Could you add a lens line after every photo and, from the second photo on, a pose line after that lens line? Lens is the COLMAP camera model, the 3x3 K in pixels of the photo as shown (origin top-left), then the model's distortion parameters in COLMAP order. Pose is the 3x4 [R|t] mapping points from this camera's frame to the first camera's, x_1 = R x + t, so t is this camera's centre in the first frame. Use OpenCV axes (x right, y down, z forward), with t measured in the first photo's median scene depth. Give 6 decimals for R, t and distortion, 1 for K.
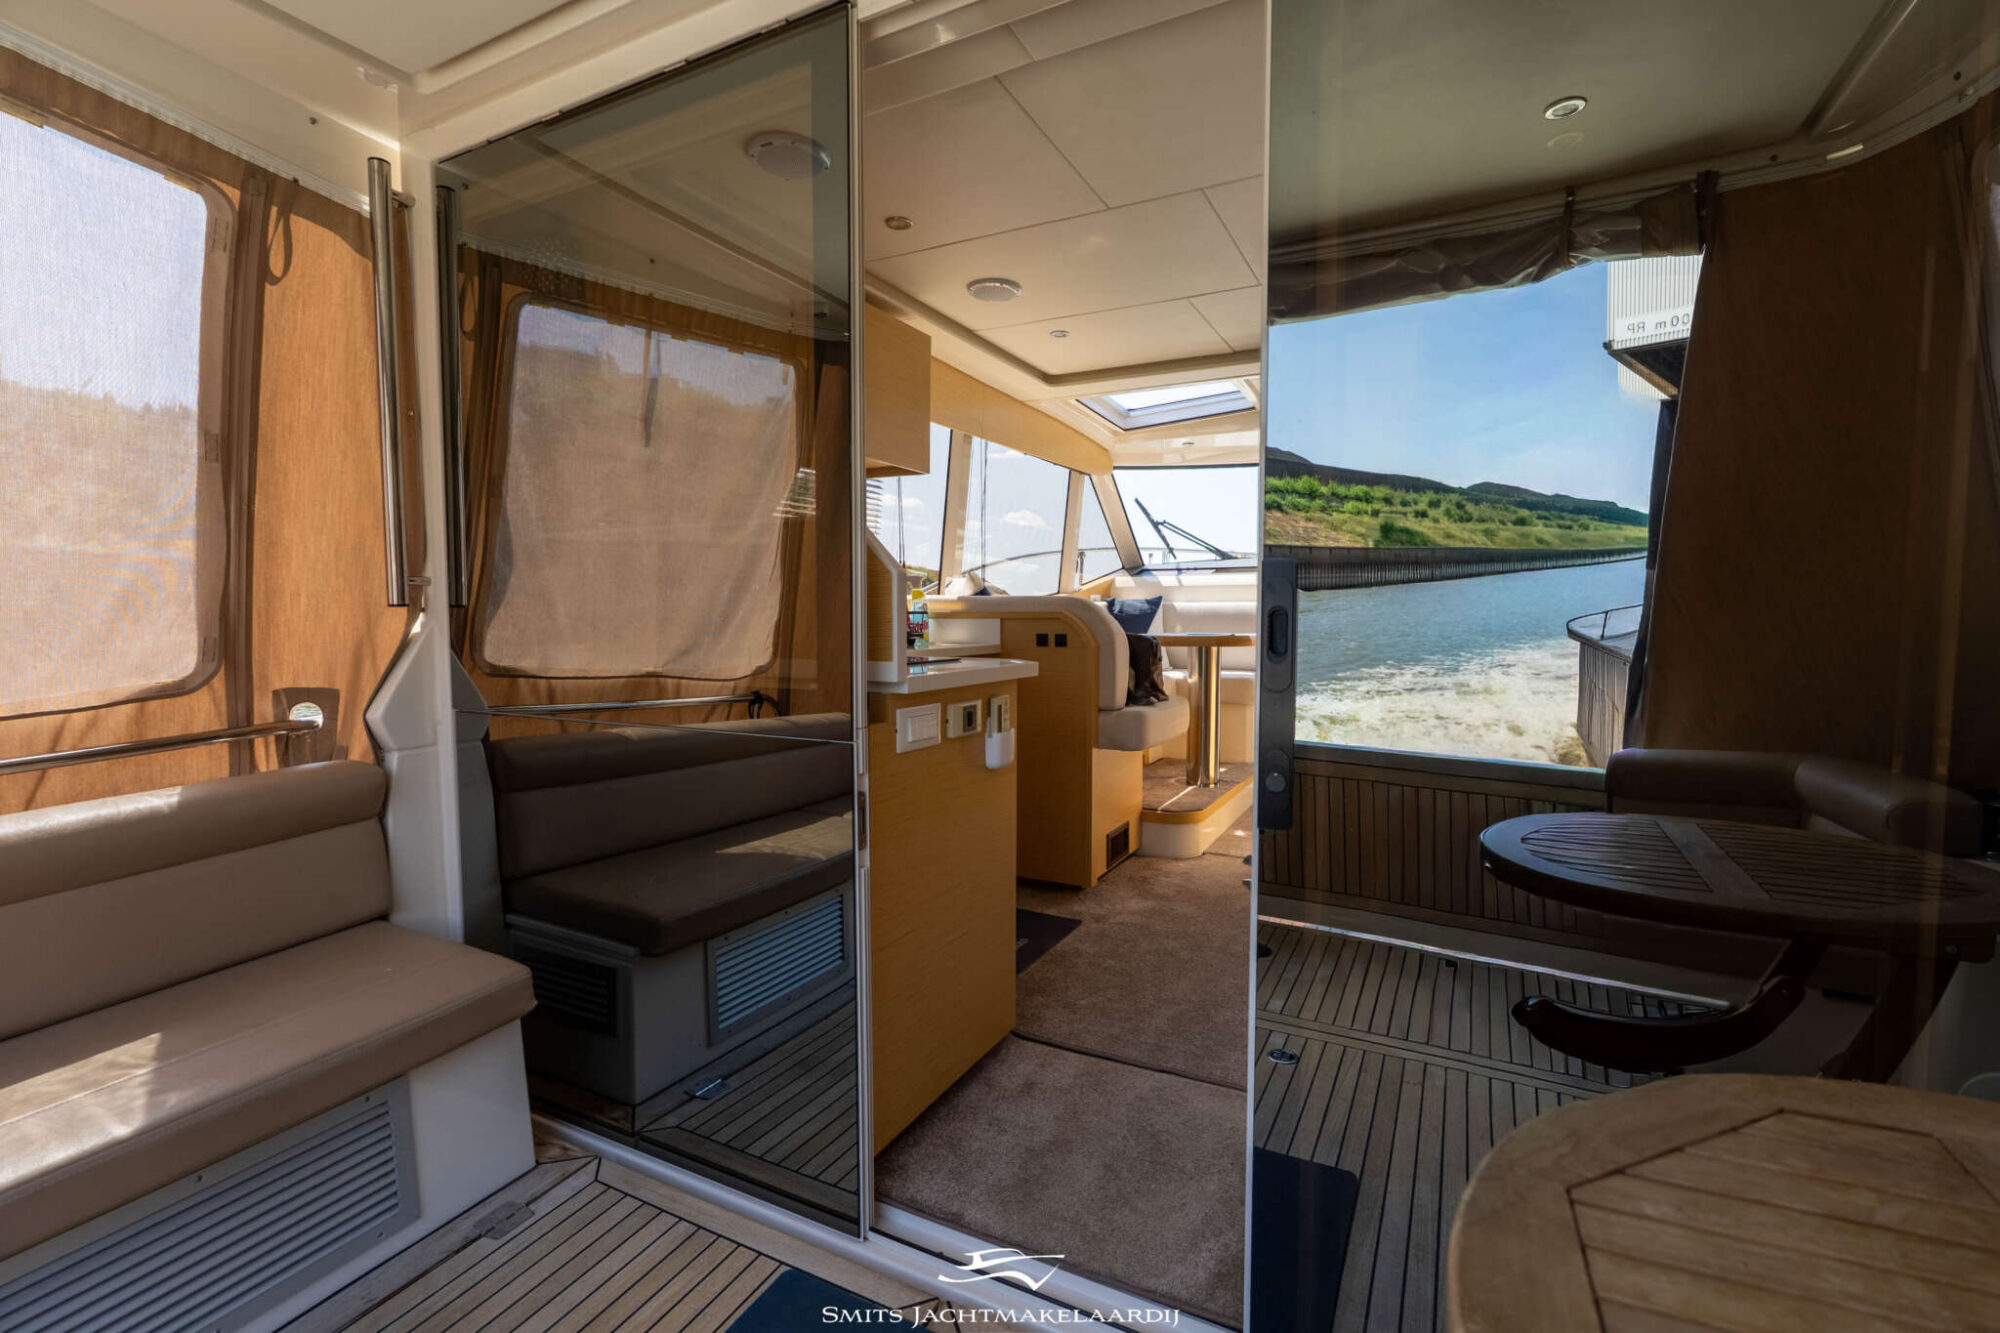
lens RADIAL K [[860.7, 0, 991.2], [0, 860.7, 647.2], [0, 0, 1]] dist [-0.002313, -0.000228]
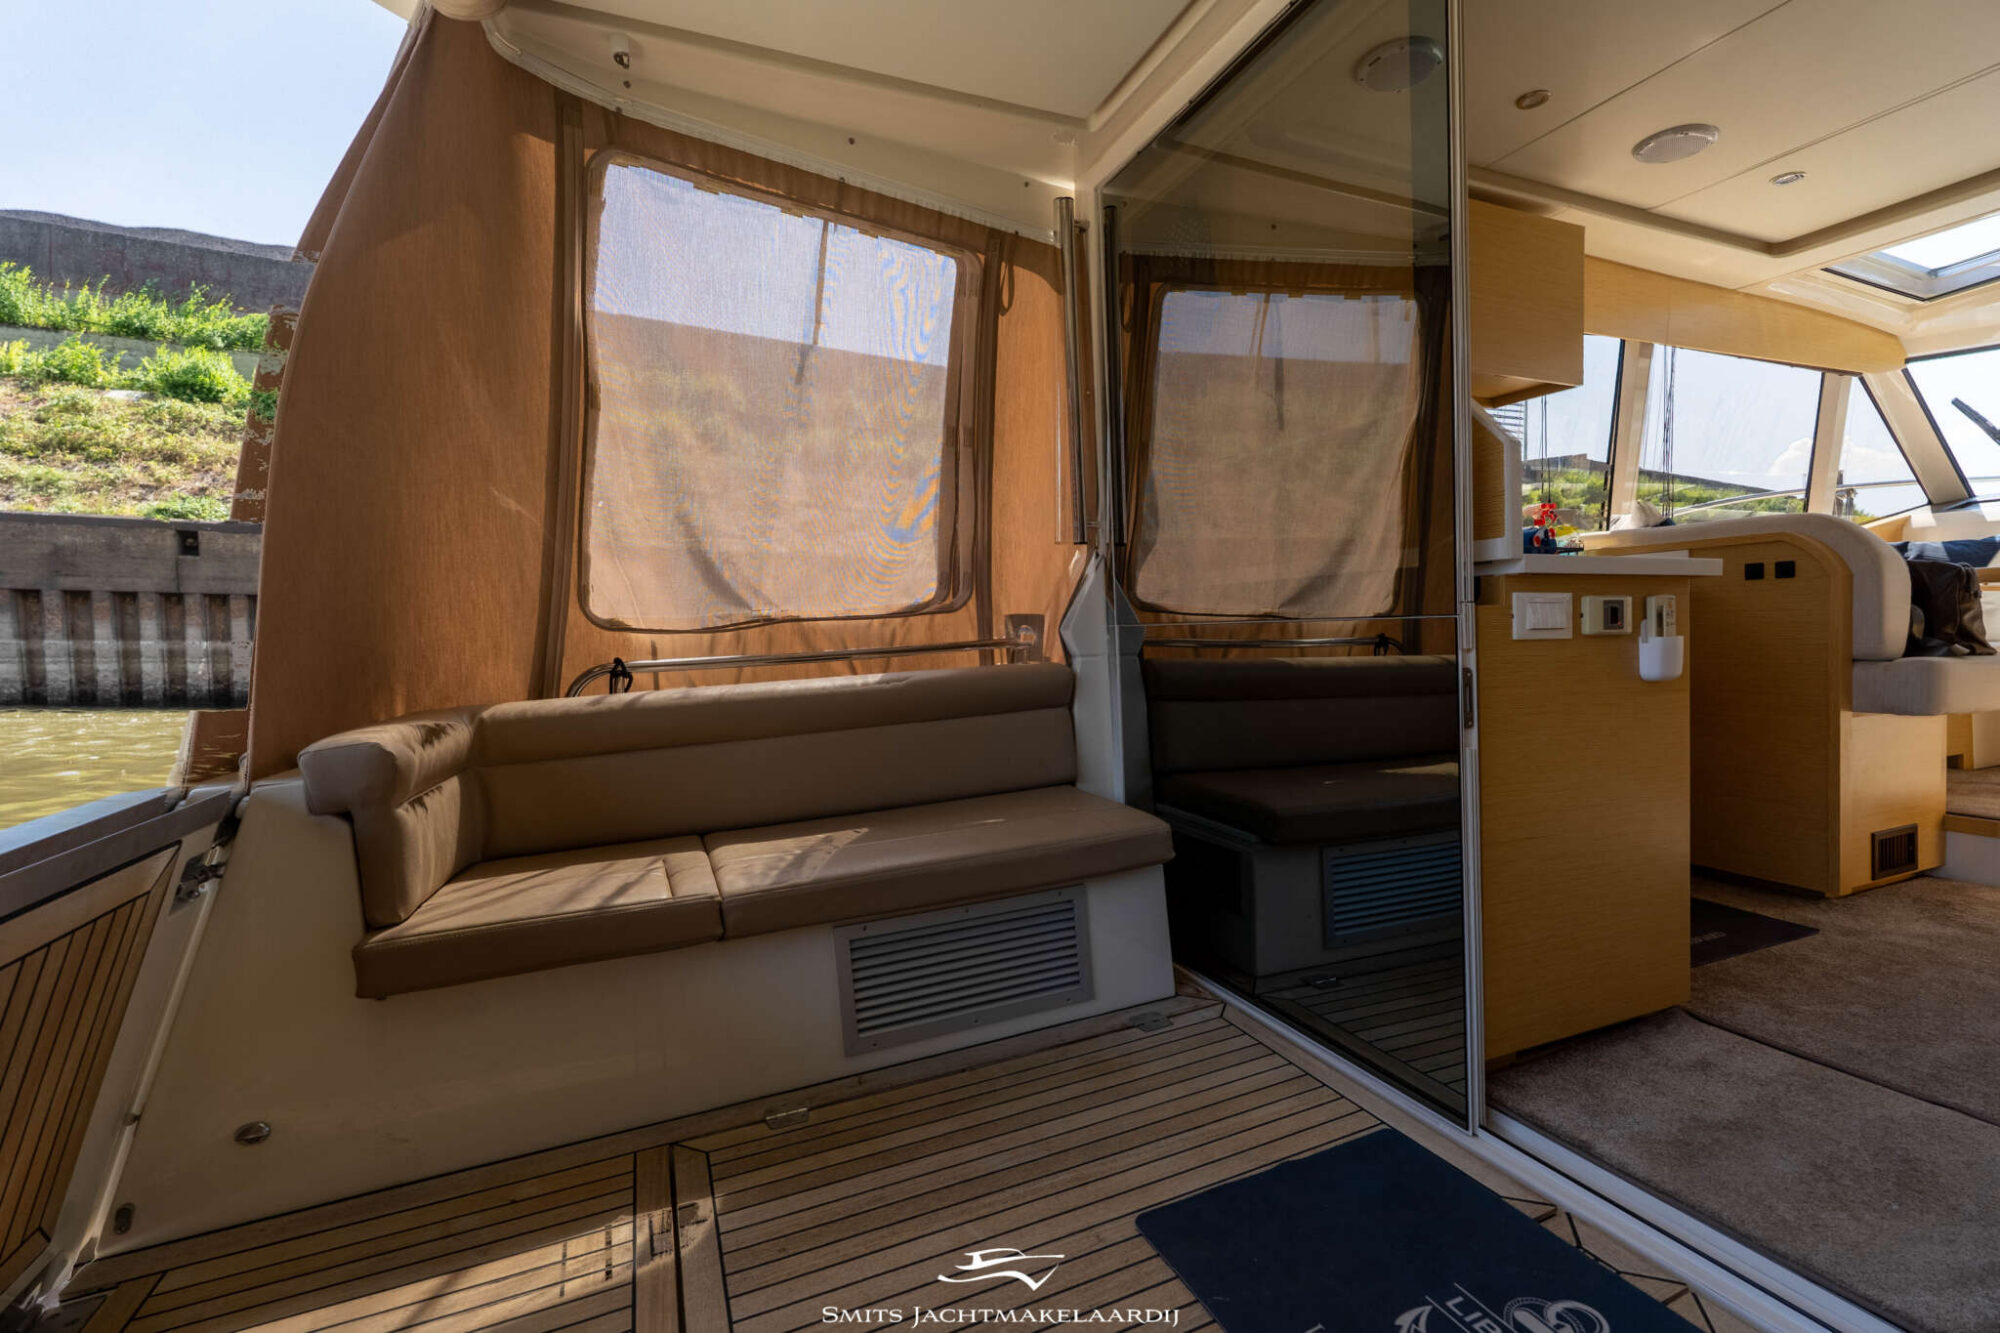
lens RADIAL K [[866.0, 0, 1031.9], [0, 866.0, 647.8], [0, 0, 1]] dist [0.000927, -0.000126]
pose [[0.787243, -0.002227, -0.616639, 0.047037], [0.003658, 0.999993, 0.001058, 0.099620], [0.616632, -0.003089, 0.787245, -0.056957]]
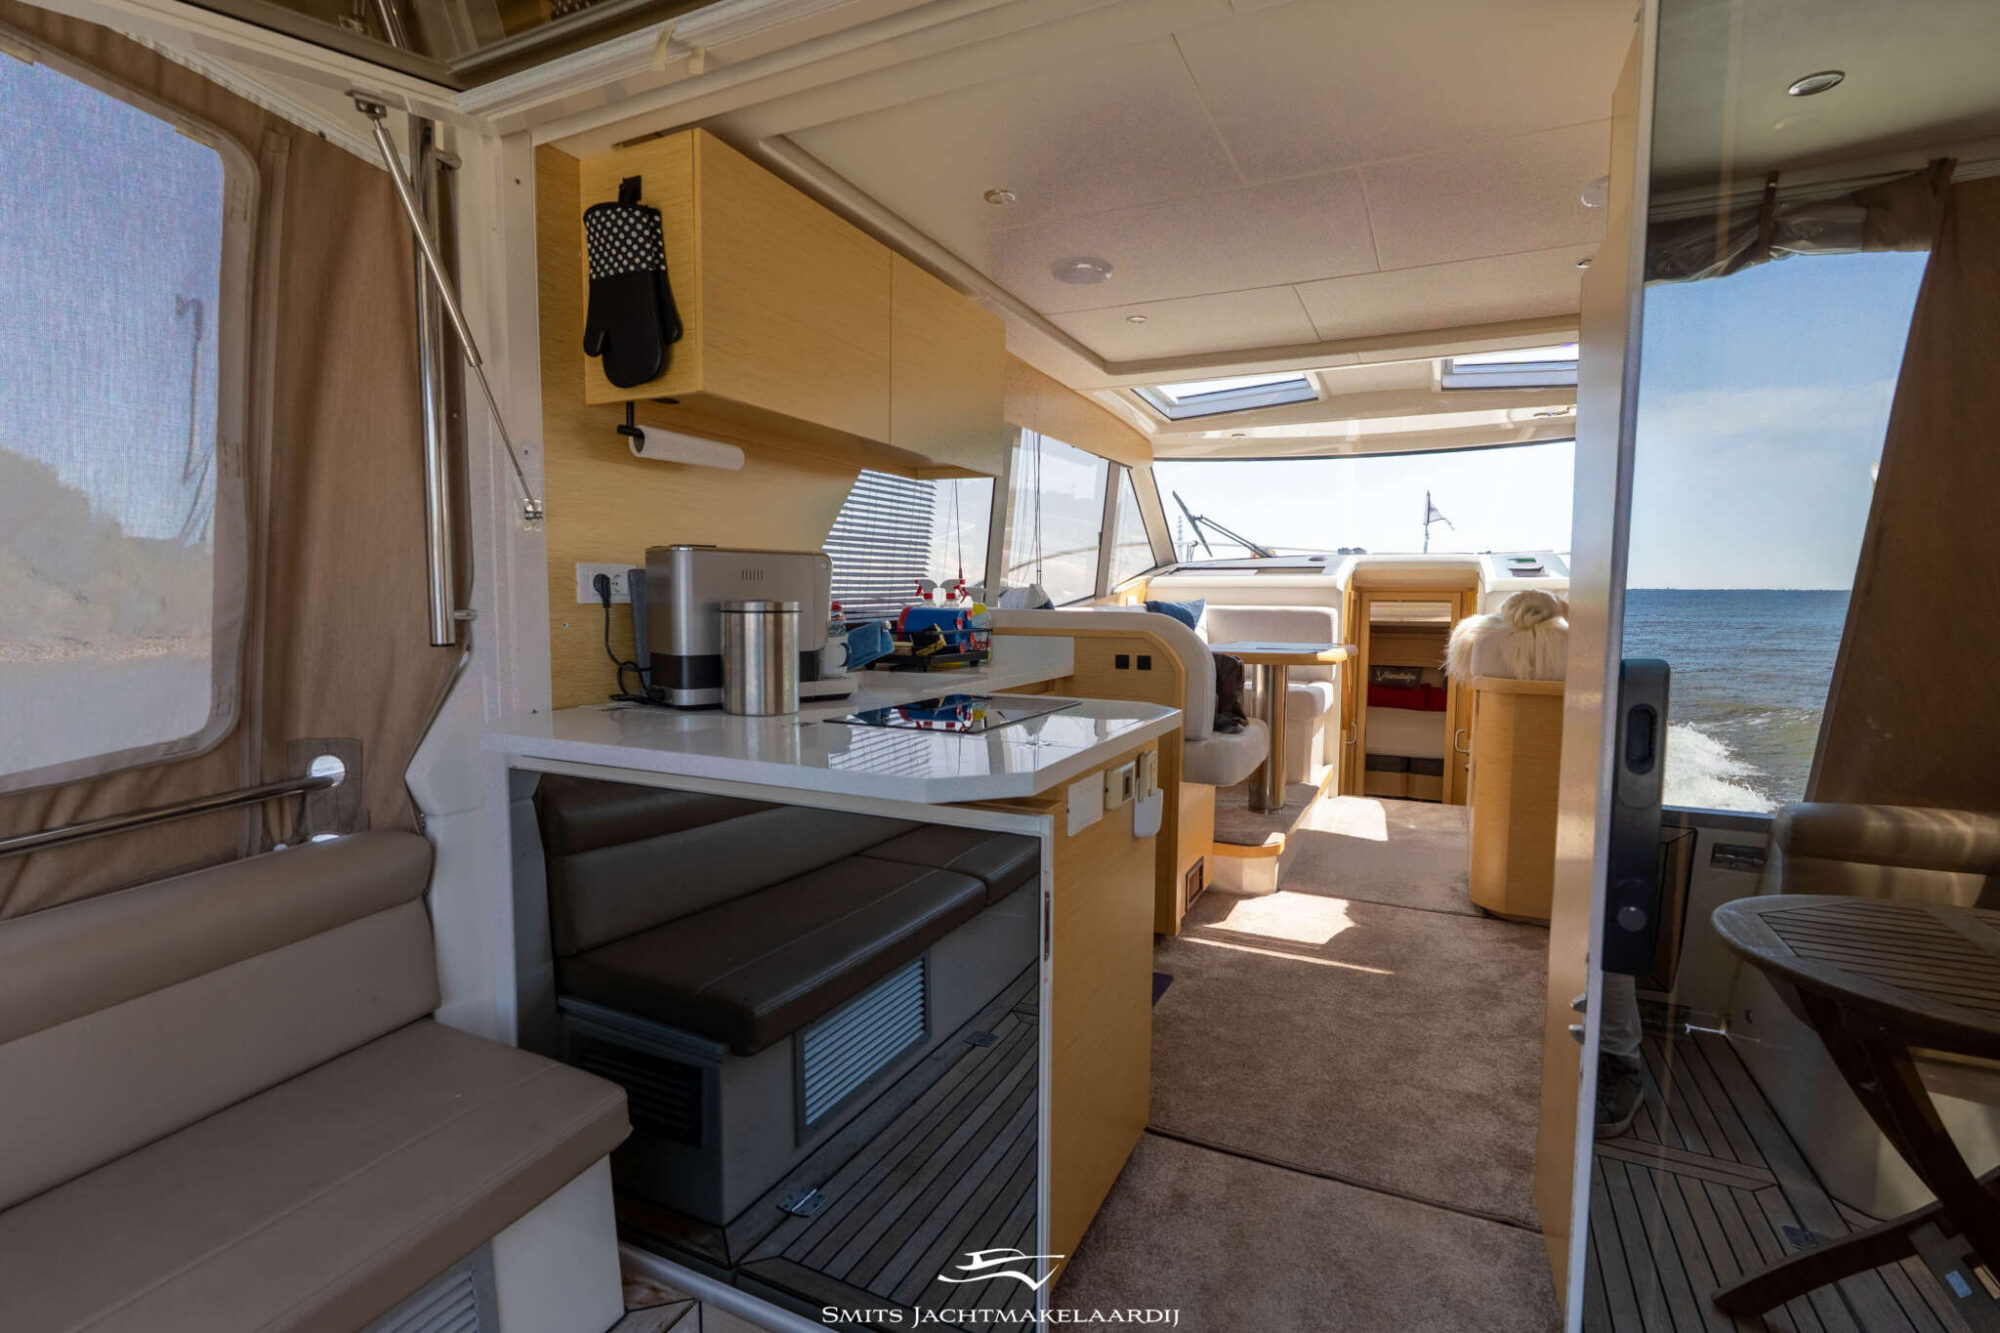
lens RADIAL K [[910.1, 0, 1005.1], [0, 910.1, 652.2], [0, 0, 1]] dist [-0.002139, -0.000772]
pose [[0.999582, 0.005261, 0.028434, -0.154032], [-0.005705, 0.999863, 0.015542, -0.055030], [-0.028348, -0.015697, 0.999475, 0.087304]]
